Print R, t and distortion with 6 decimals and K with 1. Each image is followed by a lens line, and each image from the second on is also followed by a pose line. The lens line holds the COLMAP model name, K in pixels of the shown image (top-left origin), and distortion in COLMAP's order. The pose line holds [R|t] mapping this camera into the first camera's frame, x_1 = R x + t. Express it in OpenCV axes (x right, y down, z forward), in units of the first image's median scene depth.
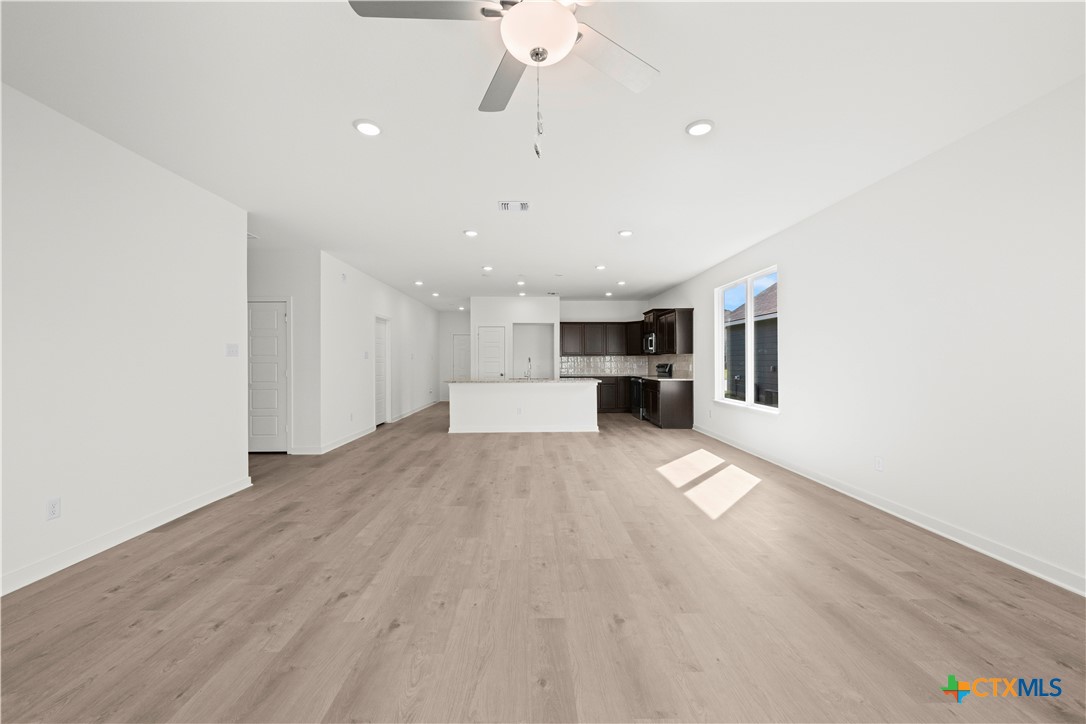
lens RADIAL K [[430.6, 0, 532.7], [0, 430.6, 360.2], [0, 0, 1]] dist [-0.001906, 0.000837]
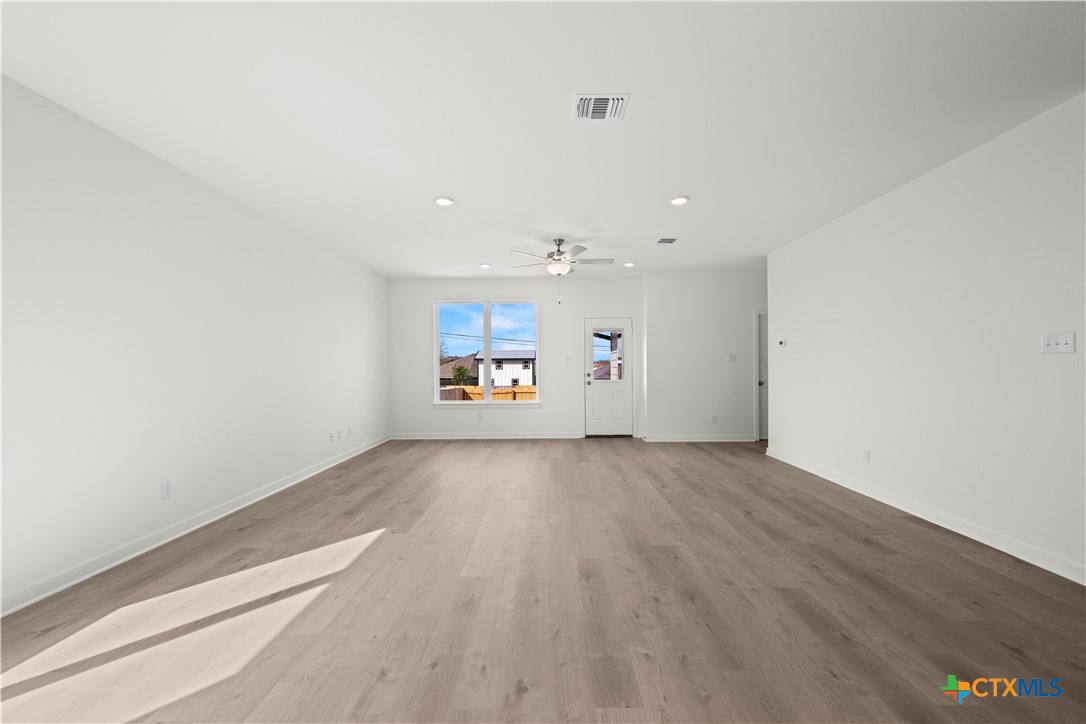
lens RADIAL K [[430.6, 0, 548.4], [0, 430.6, 368.7], [0, 0, 1]] dist [-0.001906, 0.000837]
pose [[-0.999917, 0.010704, 0.007195, 0.032524], [0.010736, 0.999933, 0.004440, 0.003766], [-0.007147, 0.004516, -0.999964, 1.805887]]
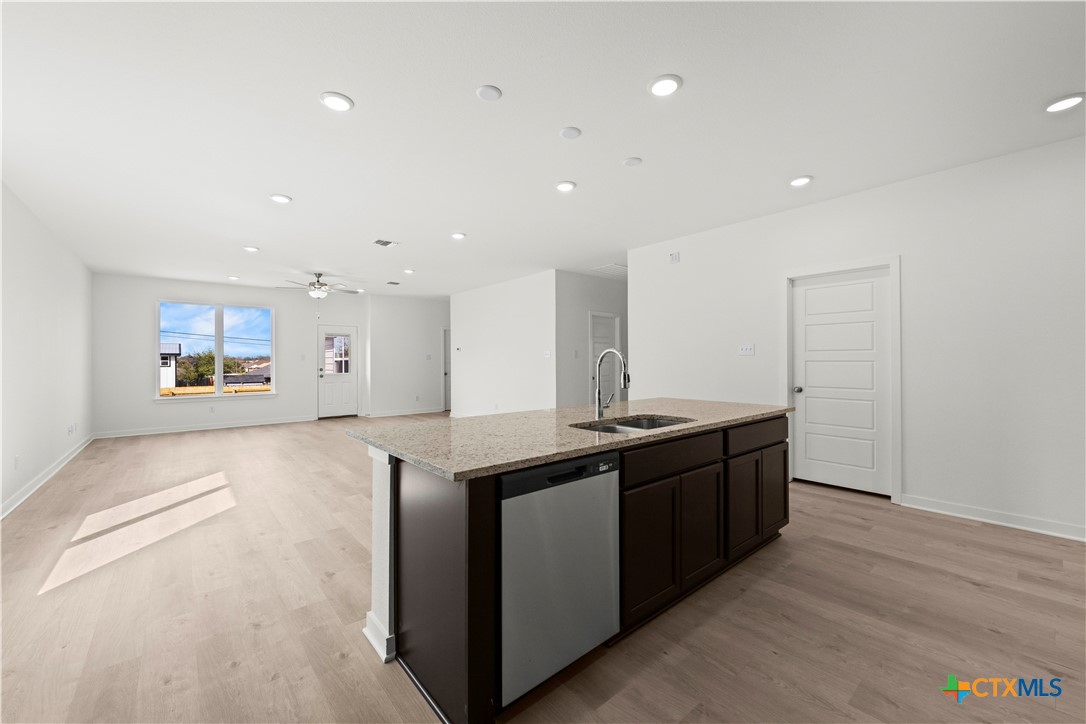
lens RADIAL K [[430.6, 0, 549.4], [0, 430.6, 359.0], [0, 0, 1]] dist [-0.001906, 0.000837]
pose [[-0.759998, 0.004509, -0.649910, 0.482749], [0.009709, 0.999943, -0.004416, 0.004536], [0.649853, -0.009666, -0.759999, 2.597895]]
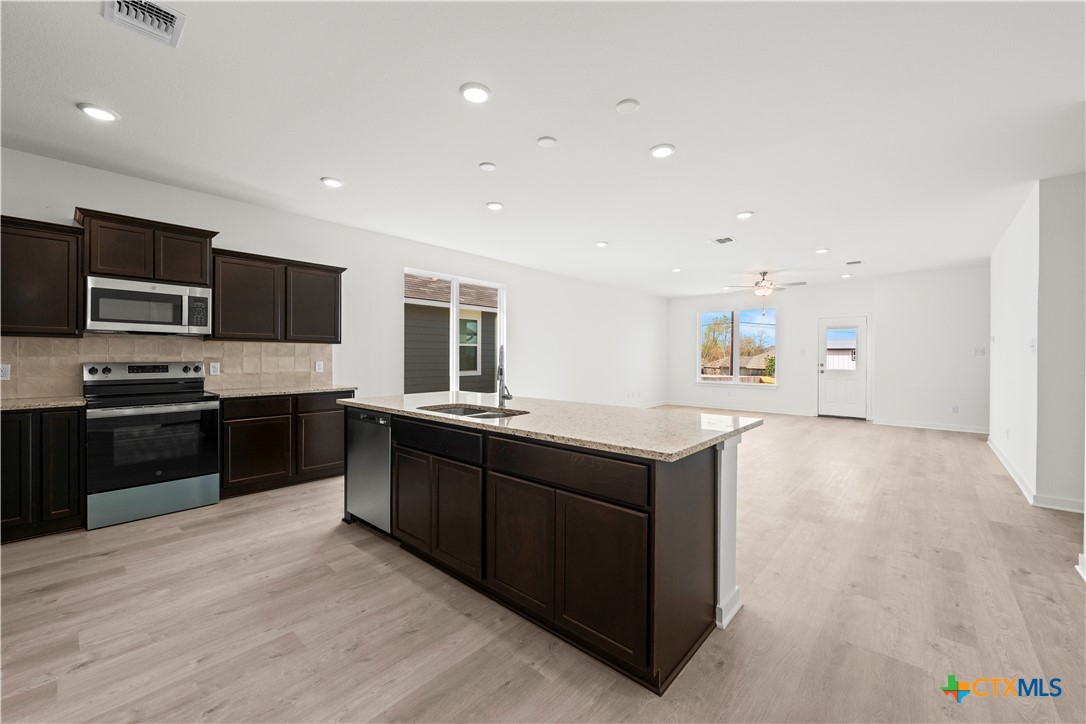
lens RADIAL K [[430.6, 0, 546.0], [0, 430.6, 354.2], [0, 0, 1]] dist [-0.001906, 0.000837]
pose [[-0.745969, 0.004227, 0.665967, -0.592396], [-0.002393, 0.999956, -0.009028, 0.008576], [-0.665976, -0.008328, -0.745926, 2.653212]]
